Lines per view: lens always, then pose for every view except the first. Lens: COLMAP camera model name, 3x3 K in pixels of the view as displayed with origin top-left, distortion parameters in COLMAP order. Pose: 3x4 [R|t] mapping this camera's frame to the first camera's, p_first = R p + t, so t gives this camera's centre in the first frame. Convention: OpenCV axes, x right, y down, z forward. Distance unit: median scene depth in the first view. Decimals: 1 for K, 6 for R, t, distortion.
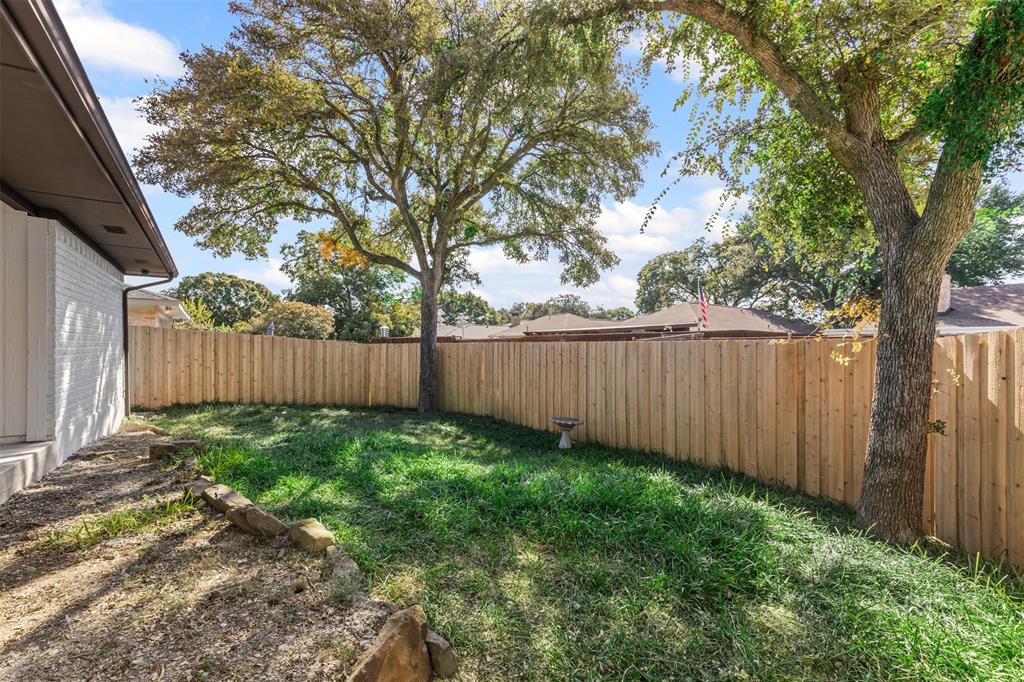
lens RADIAL K [[459.8, 0, 506.4], [0, 459.8, 344.0], [0, 0, 1]] dist [0.002462, -0.001523]
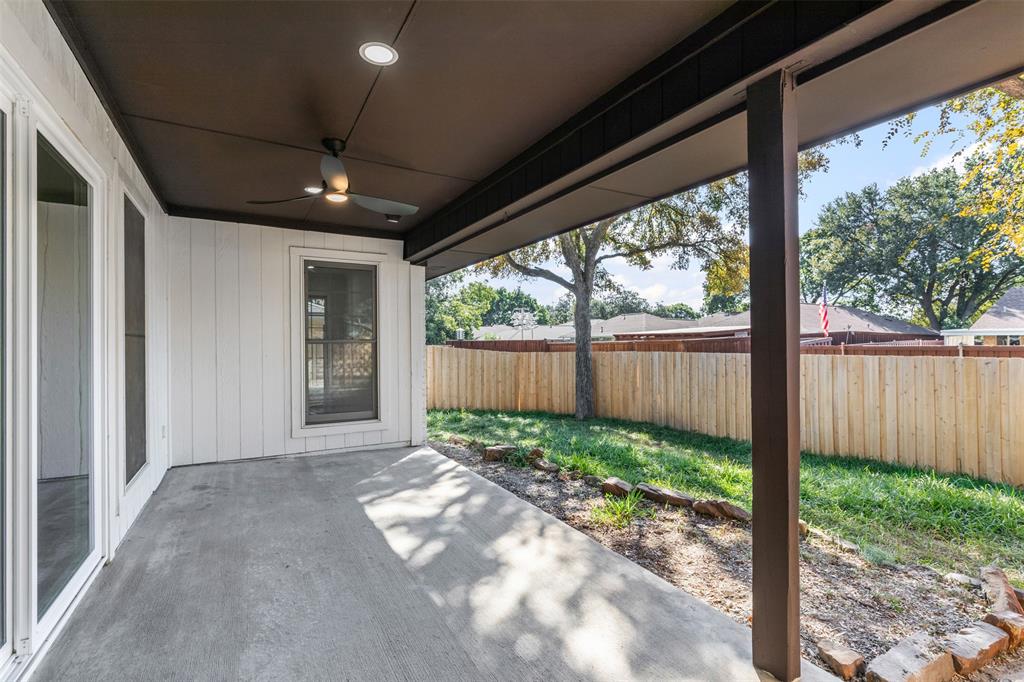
lens RADIAL K [[479.8, 0, 514.8], [0, 479.8, 339.4], [0, 0, 1]] dist [-0.005172, -0.000177]
pose [[0.997226, -0.006531, -0.074150, -0.243761], [0.006048, 0.999959, -0.006741, -0.024239], [0.074191, 0.006274, 0.997224, -0.099841]]
